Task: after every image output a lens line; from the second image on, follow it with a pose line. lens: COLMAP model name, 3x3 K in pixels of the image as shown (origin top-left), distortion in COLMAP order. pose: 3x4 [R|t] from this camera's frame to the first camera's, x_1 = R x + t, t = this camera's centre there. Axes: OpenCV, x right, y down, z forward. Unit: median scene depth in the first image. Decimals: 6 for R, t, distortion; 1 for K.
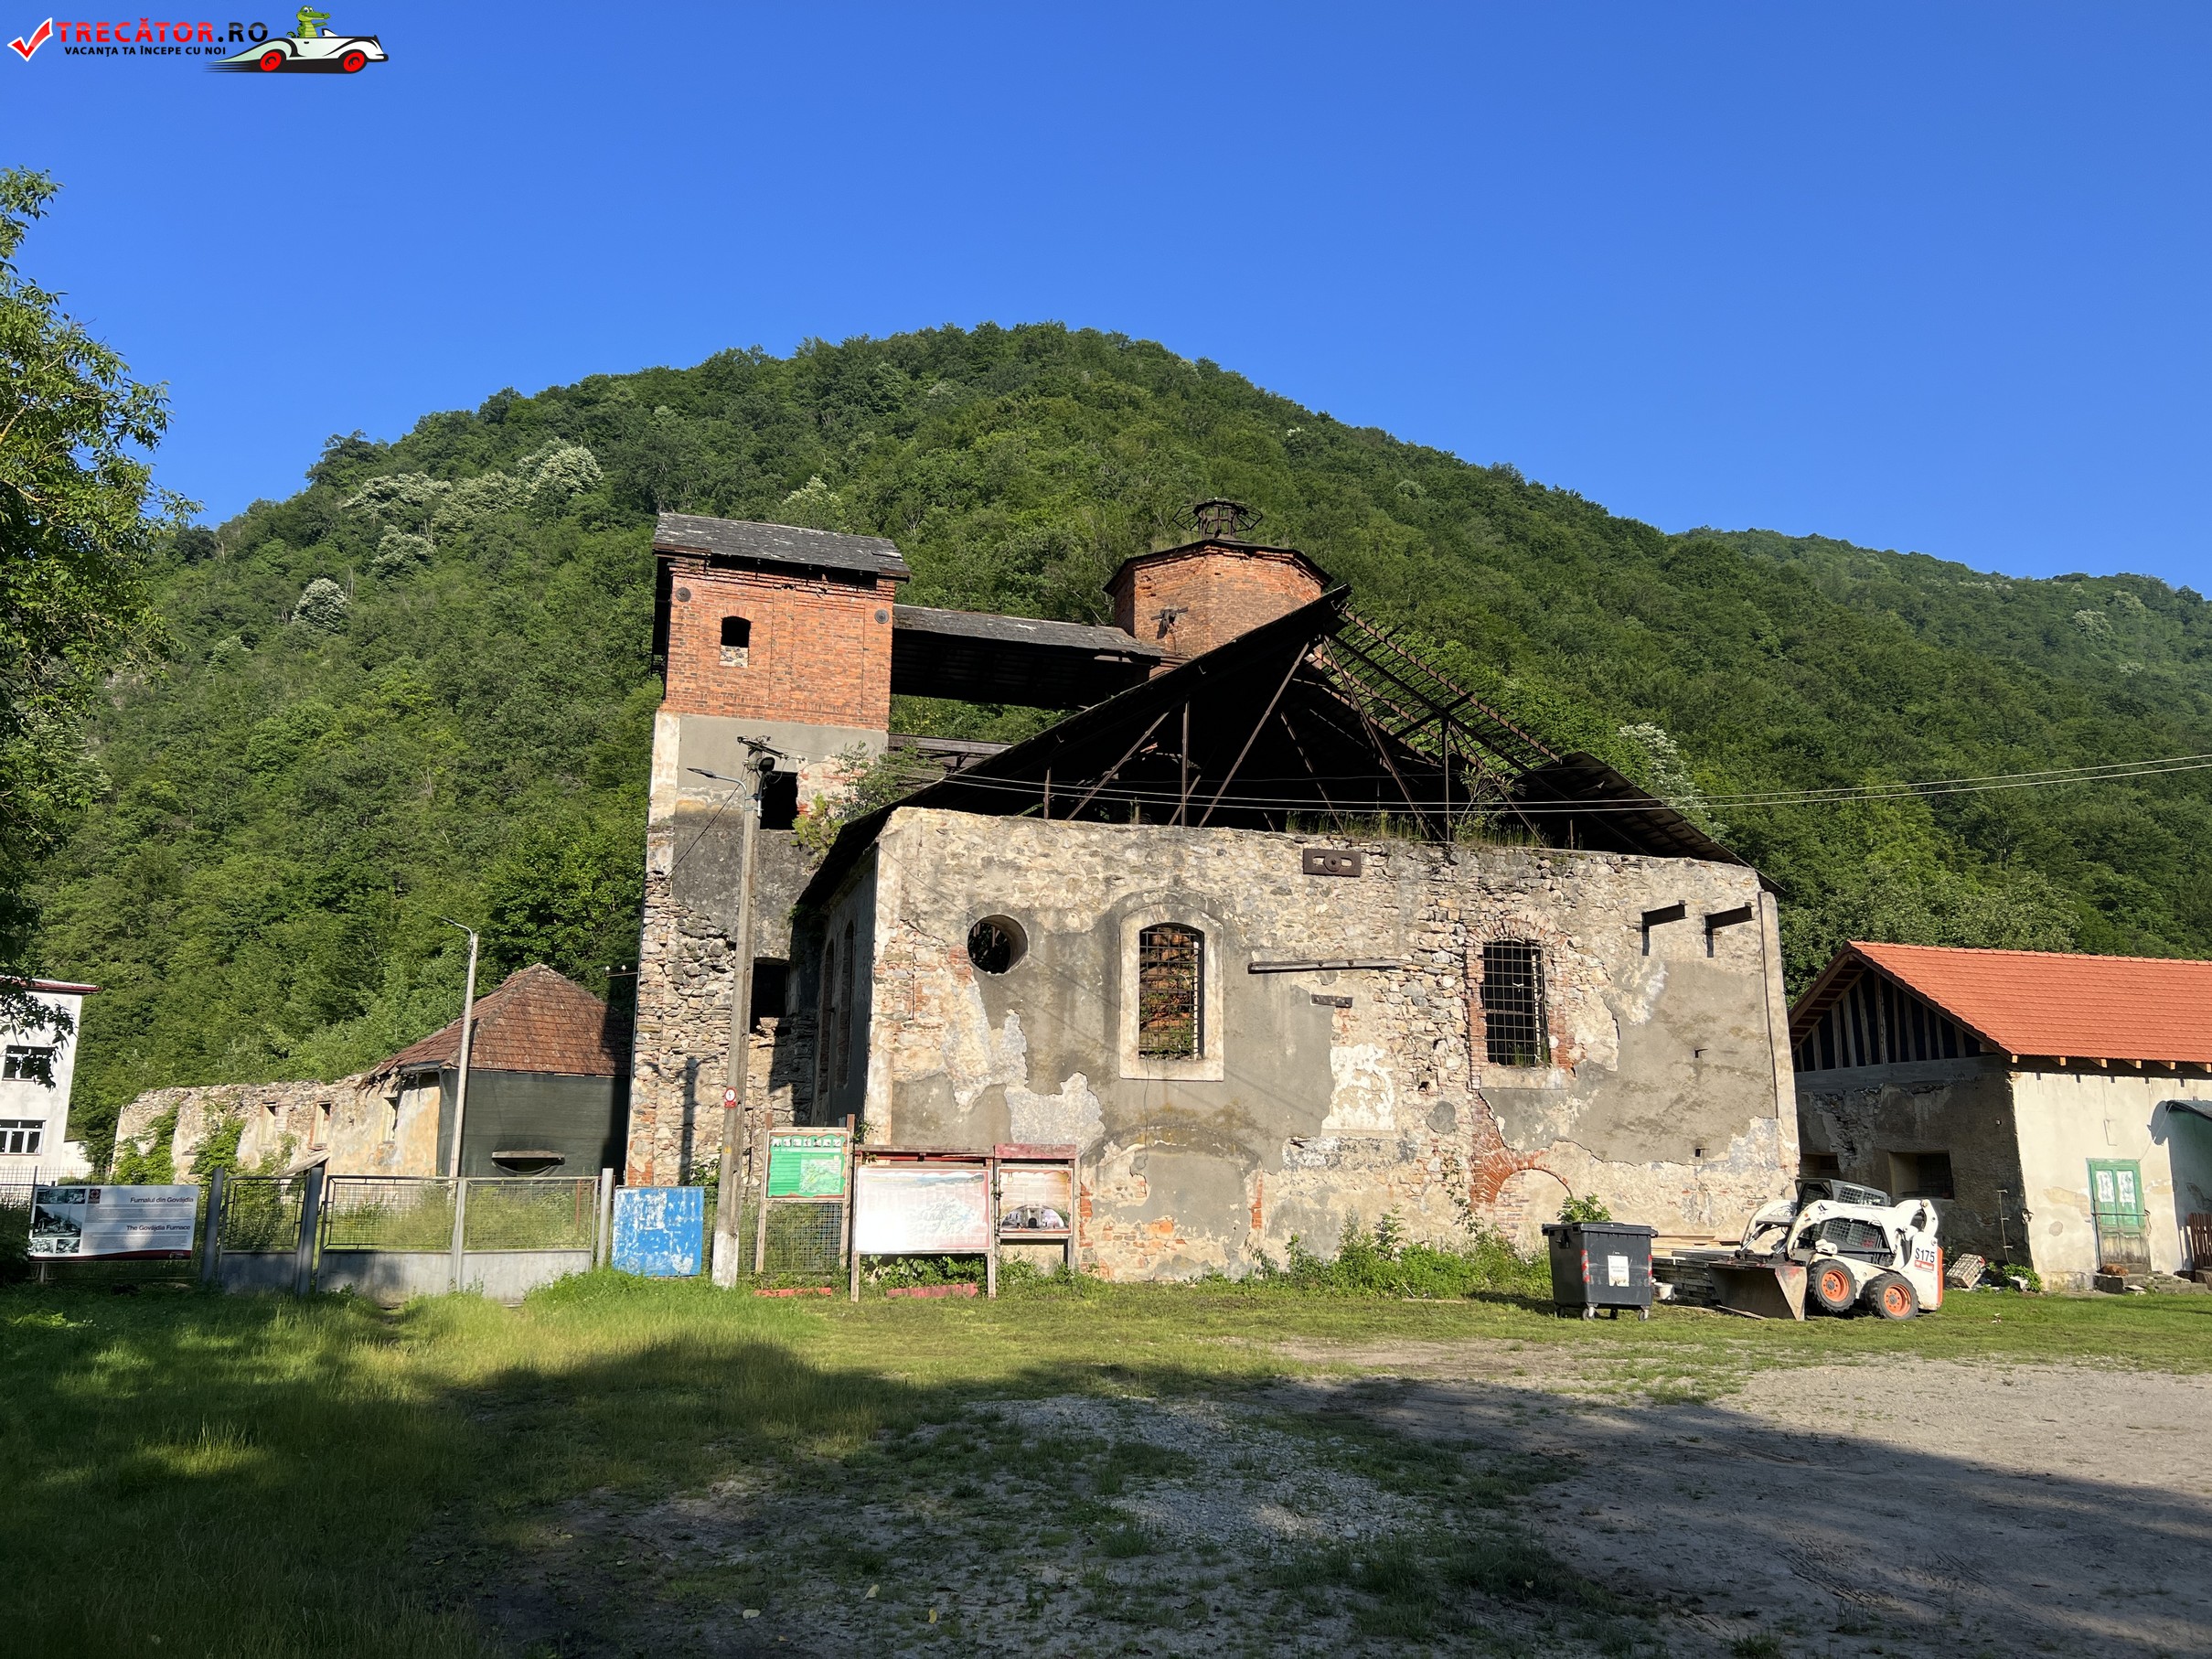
lens RADIAL K [[1686.9, 0, 1104.8], [0, 1686.9, 822.2], [0, 0, 1]] dist [0.045738, -0.053648]
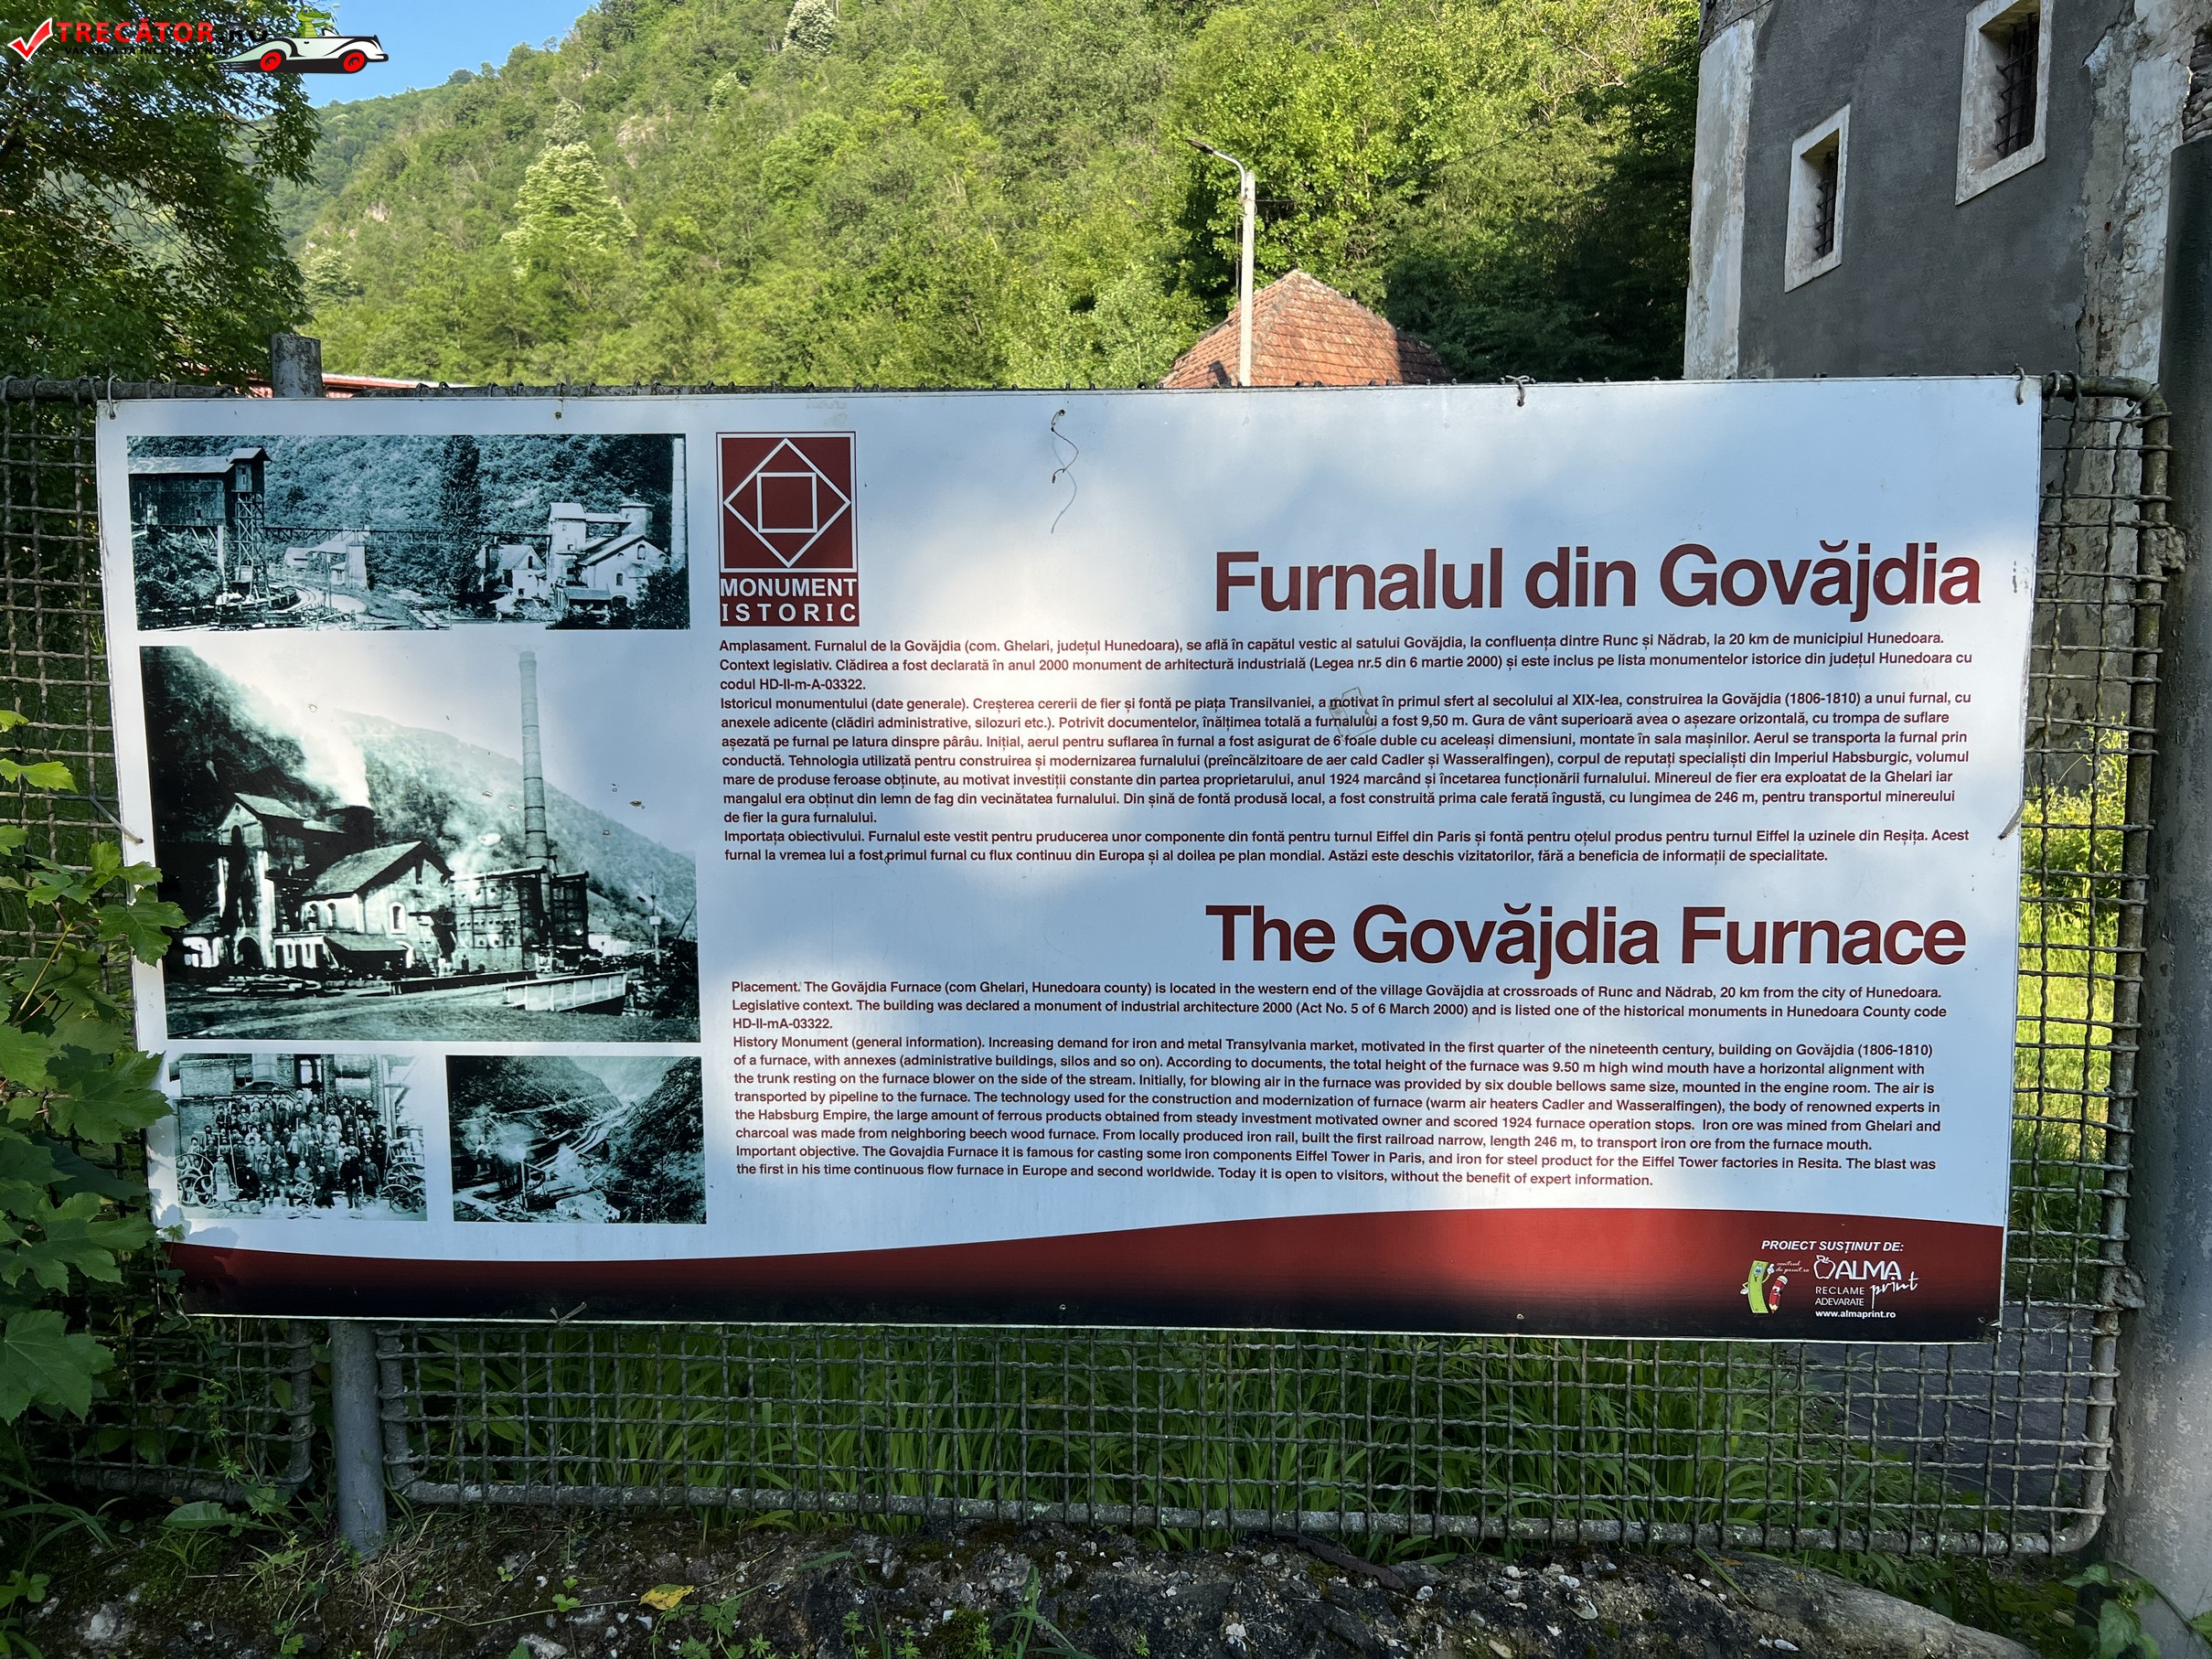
lens RADIAL K [[1686.9, 0, 1086.3], [0, 1686.9, 844.6], [0, 0, 1]] dist [0.045738, -0.053648]
pose [[0.958021, 0.030711, -0.285049, -0.425063], [0.061372, 0.949231, 0.308534, 0.159953], [0.280053, -0.313076, 0.907499, 0.708206]]
